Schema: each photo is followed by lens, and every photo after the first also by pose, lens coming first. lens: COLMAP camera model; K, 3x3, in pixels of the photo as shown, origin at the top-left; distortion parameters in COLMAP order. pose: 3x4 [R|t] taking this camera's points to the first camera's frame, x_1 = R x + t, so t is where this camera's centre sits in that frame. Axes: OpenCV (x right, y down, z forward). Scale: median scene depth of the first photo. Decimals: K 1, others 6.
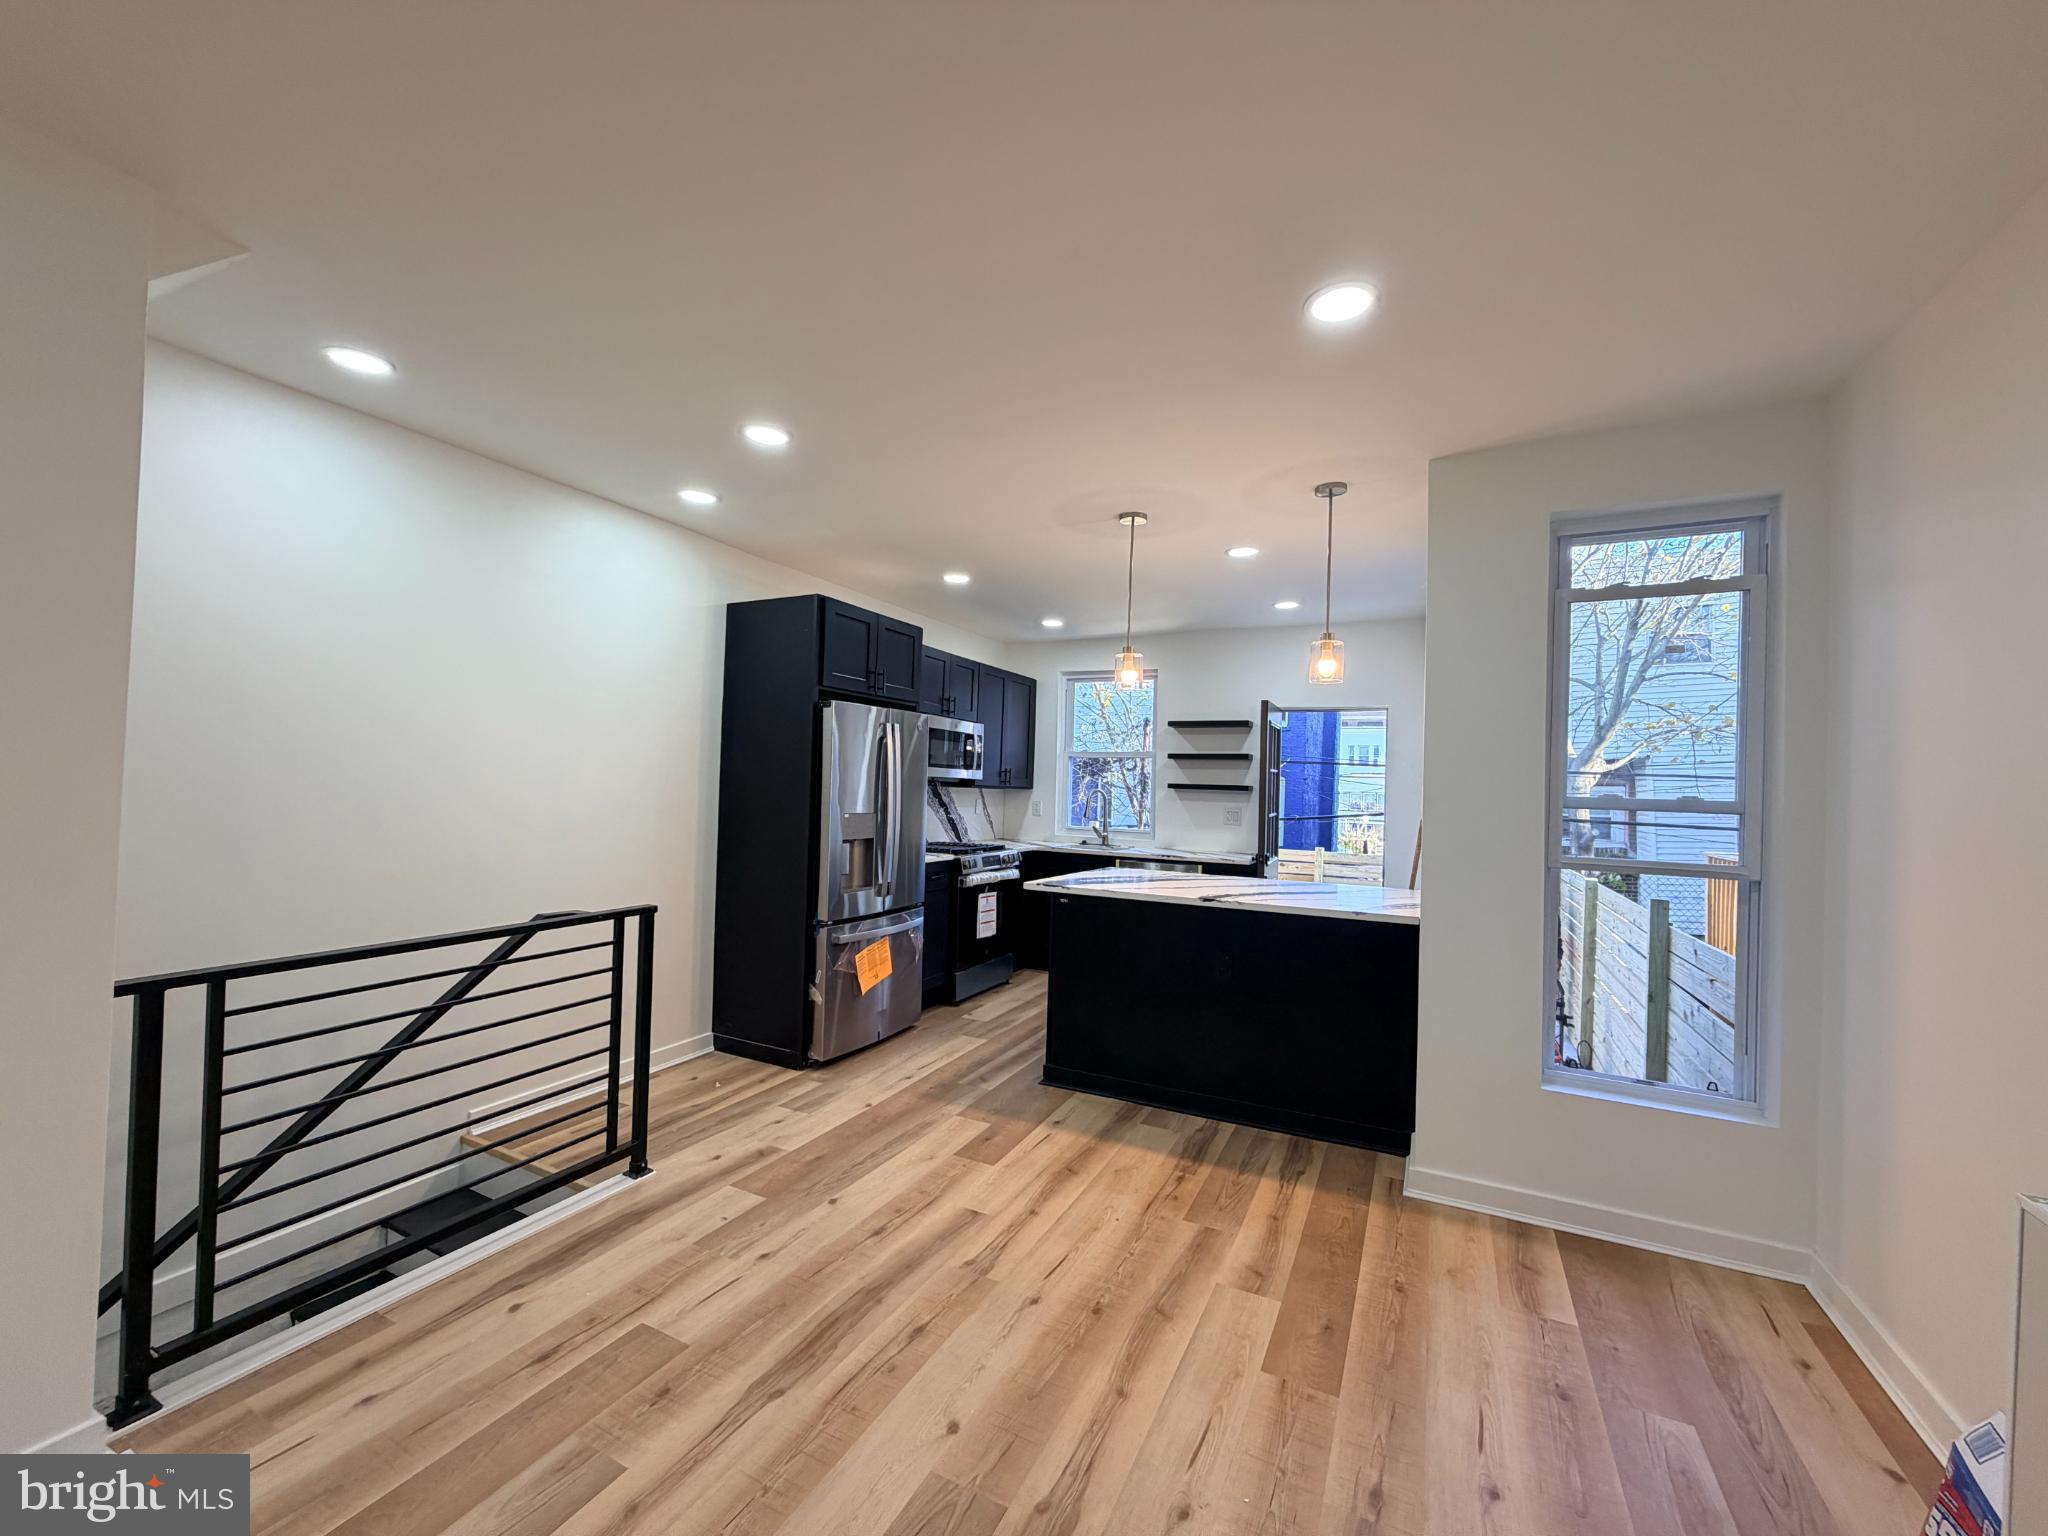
lens RADIAL K [[803.5, 0, 1024.4], [0, 803.5, 779.3], [0, 0, 1]] dist [-0.000031, -0.000081]
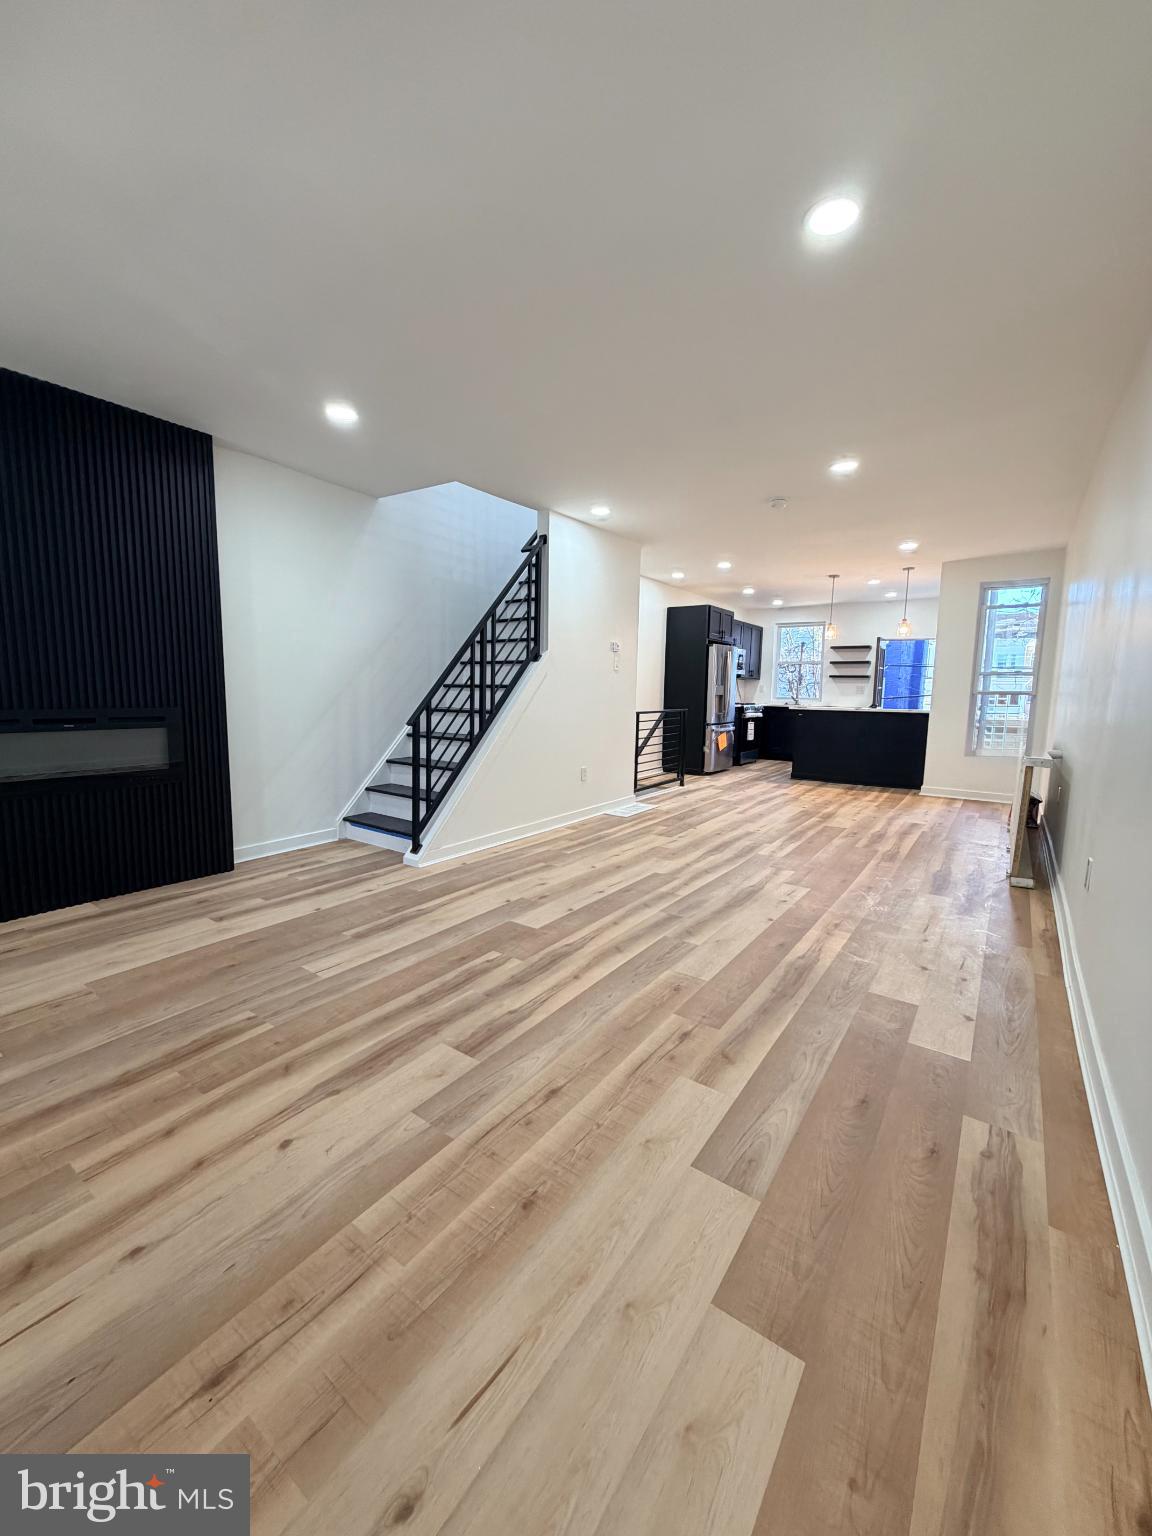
lens RADIAL K [[613.9, 0, 576.0], [0, 613.9, 768.0], [0, 0, 1]] dist [0.021607, -0.000007]
pose [[0.988514, 0.007234, -0.150955, -0.260515], [0.012517, 0.991503, 0.129478, 0.030504], [0.150609, -0.129880, 0.980024, -0.824746]]
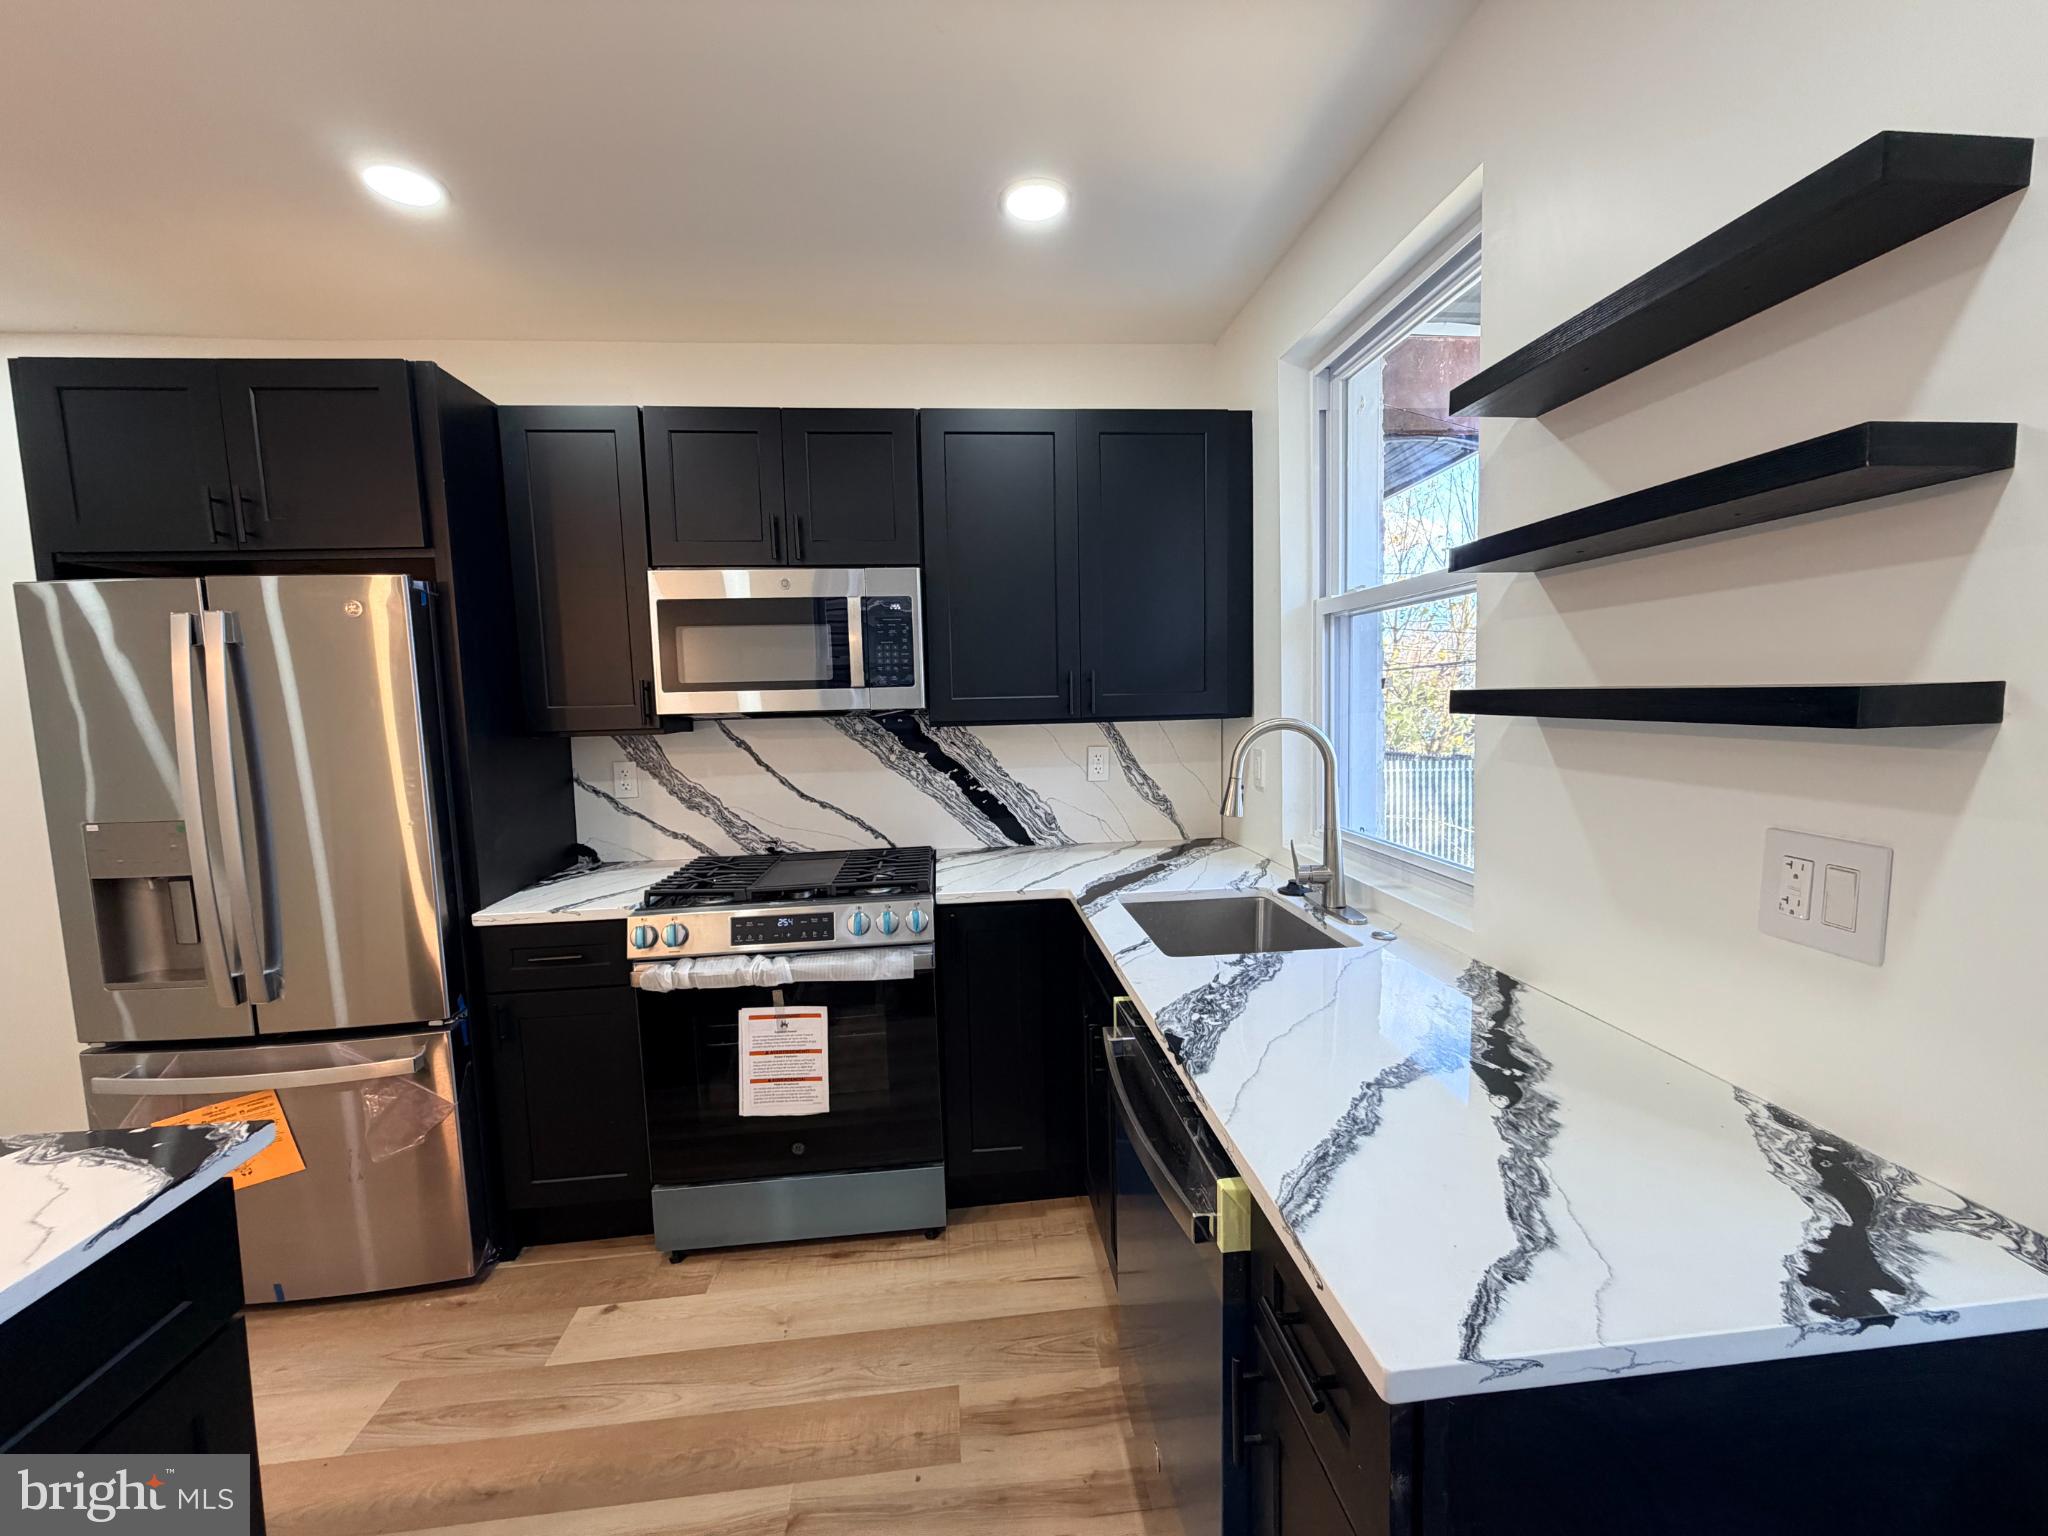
lens RADIAL K [[811.1, 0, 1009.6], [0, 811.1, 771.9], [0, 0, 1]] dist [-0.001592, -0.000379]
pose [[0.532426, 0.032171, -0.845865, 0.310711], [0.054000, 0.995951, 0.071869, 0.004943], [0.844752, -0.083941, 0.528533, 0.812773]]
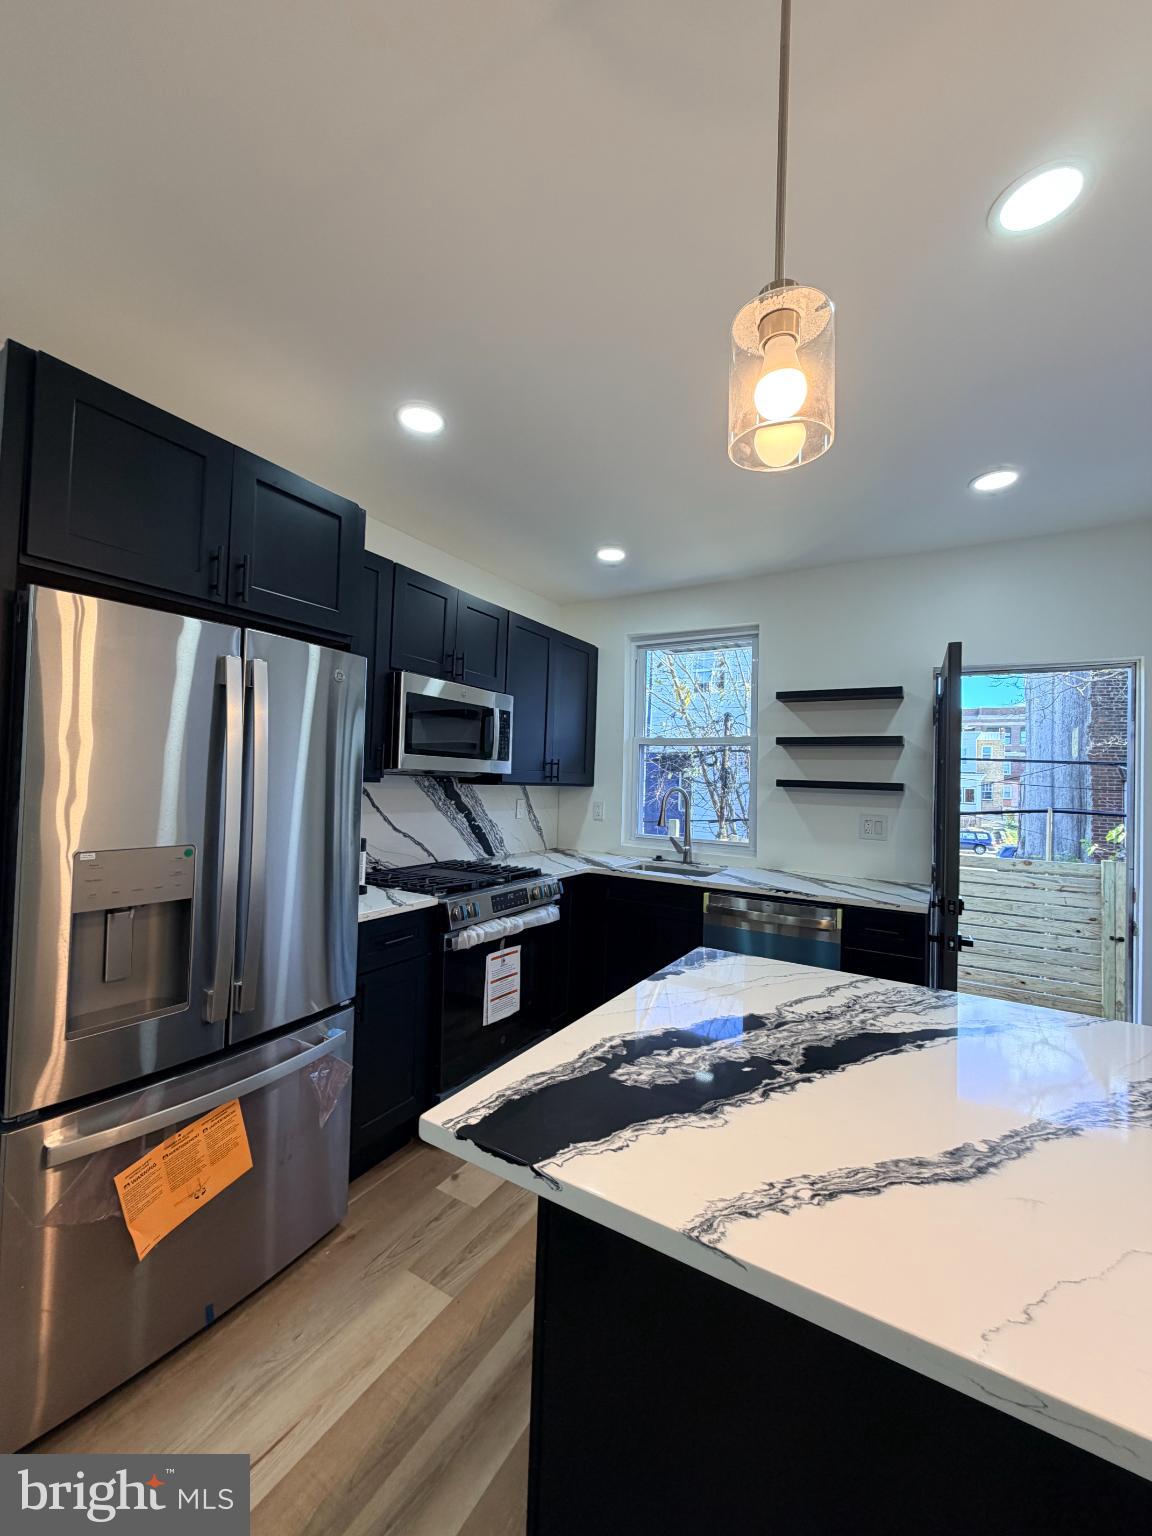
lens RADIAL K [[608.3, 0, 570.2], [0, 608.3, 763.3], [0, 0, 1]] dist [-0.001592, -0.000379]
pose [[0.996359, -0.002286, -0.085231, 0.044836], [0.000661, 0.999818, -0.019088, 0.000862], [0.085259, 0.018962, 0.996178, 0.467841]]
